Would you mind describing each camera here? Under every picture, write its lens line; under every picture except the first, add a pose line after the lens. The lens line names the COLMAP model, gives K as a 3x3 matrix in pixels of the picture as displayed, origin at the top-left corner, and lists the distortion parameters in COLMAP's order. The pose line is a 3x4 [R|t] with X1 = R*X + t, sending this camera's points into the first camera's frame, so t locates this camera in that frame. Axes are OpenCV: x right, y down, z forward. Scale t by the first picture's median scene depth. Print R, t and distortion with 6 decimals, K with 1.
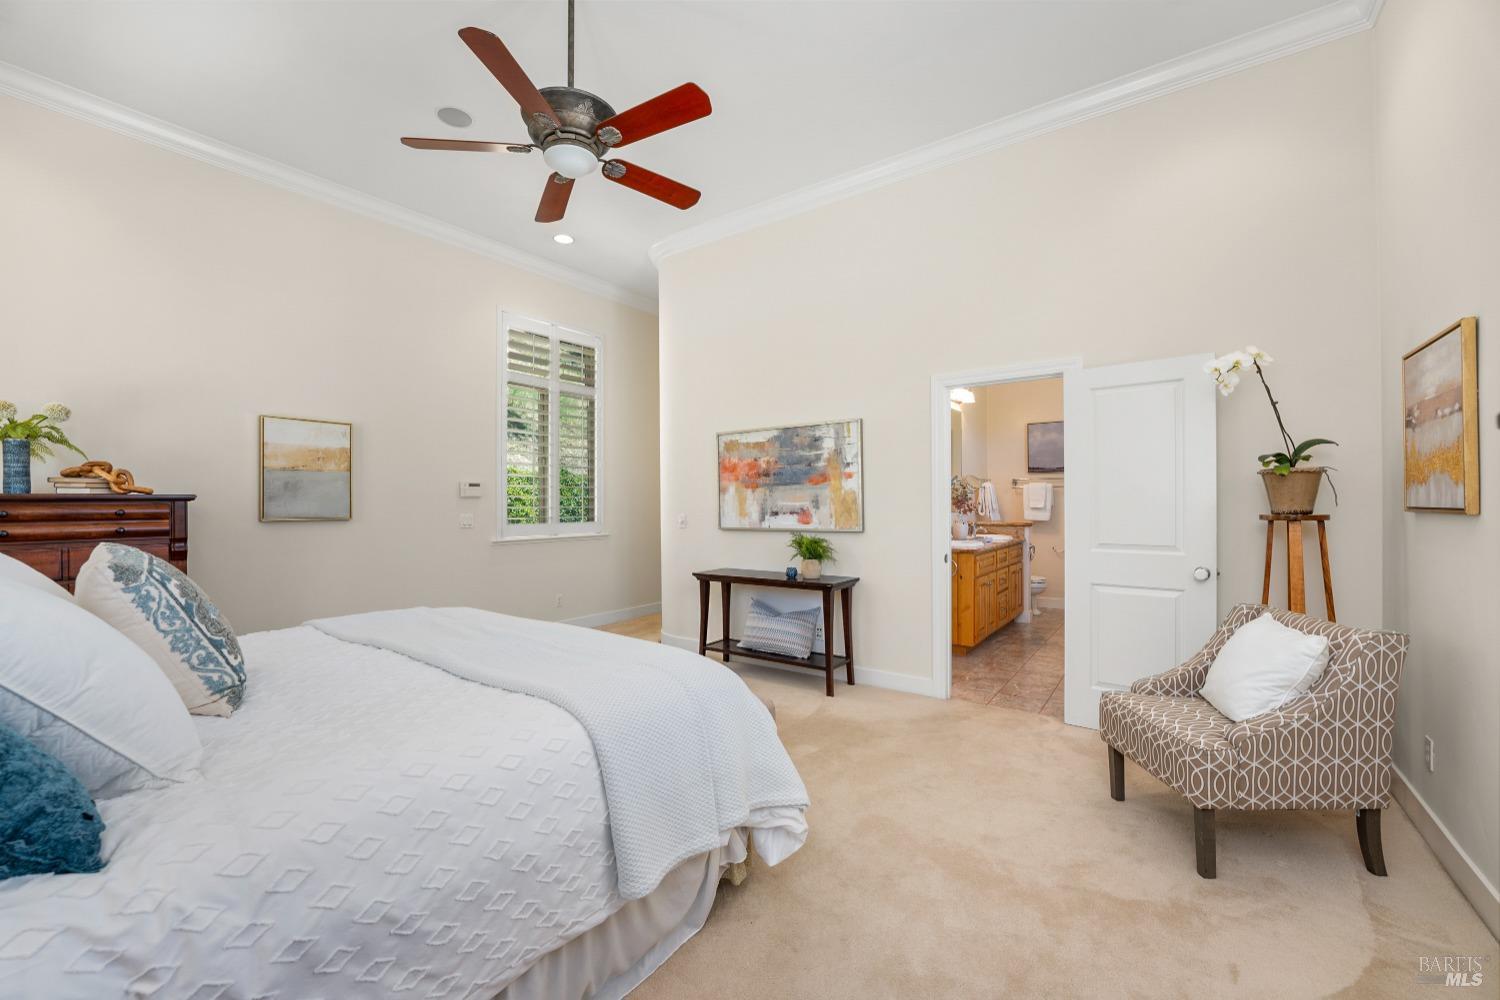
lens RADIAL K [[604.4, 0, 749.3], [0, 604.4, 498.8], [0, 0, 1]] dist [-0.022309, 0.001452]
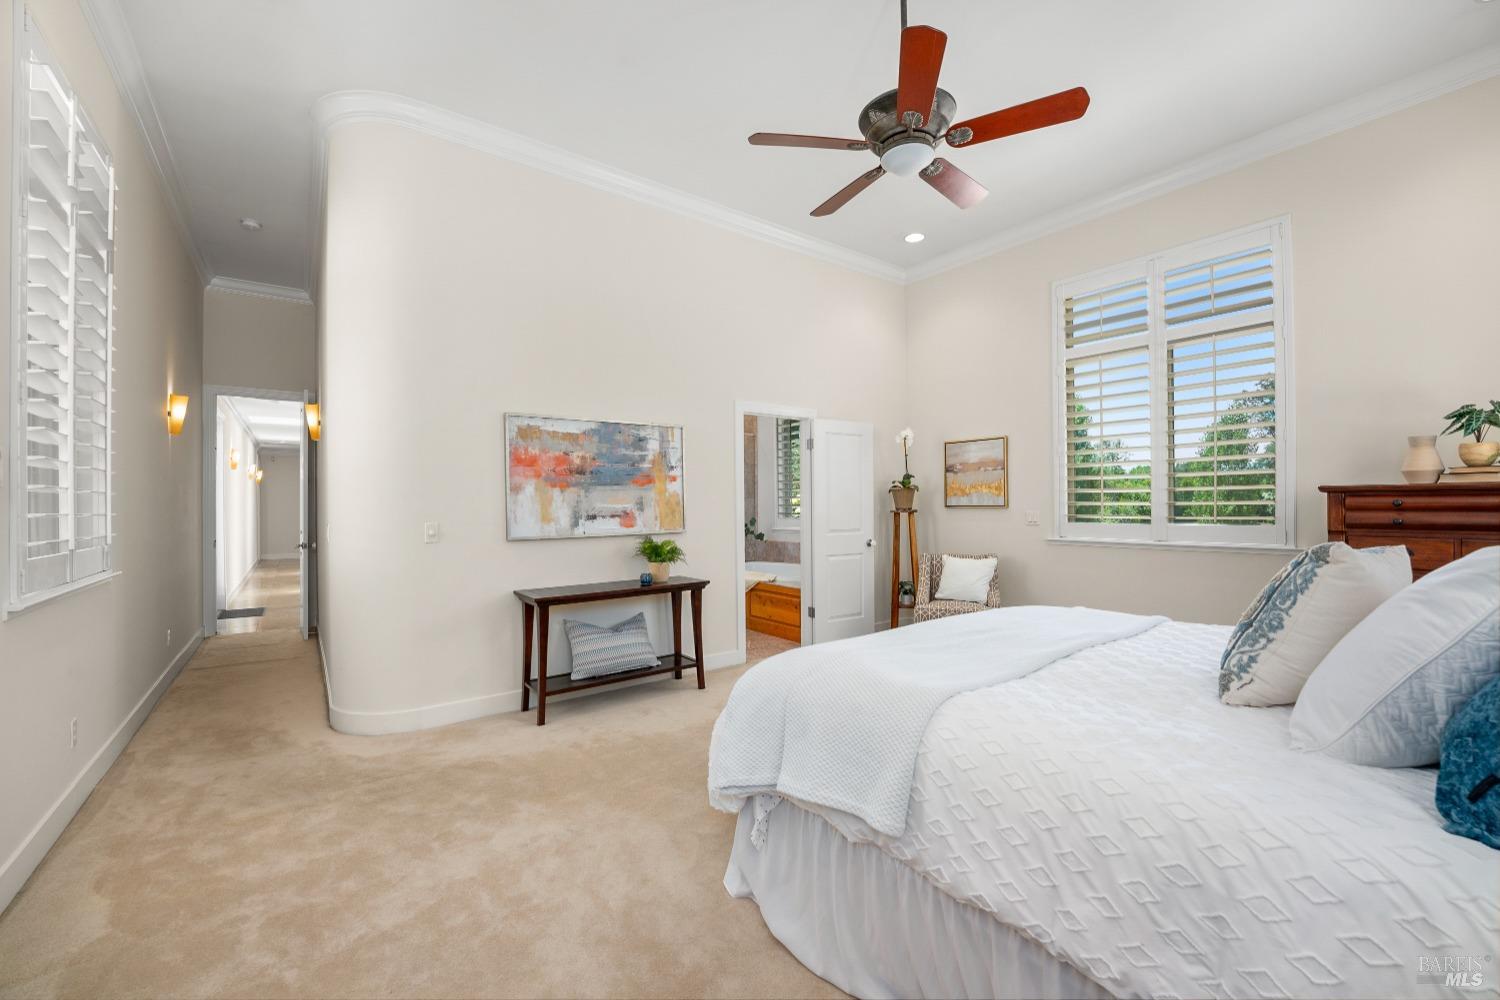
lens RADIAL K [[604.4, 0, 753.9], [0, 604.4, 502.4], [0, 0, 1]] dist [-0.022309, 0.001452]
pose [[0.284877, 0.008358, 0.958528, -0.745178], [0.001842, 0.999955, -0.009267, 0.011497], [-0.958562, 0.004405, 0.284848, 0.538836]]
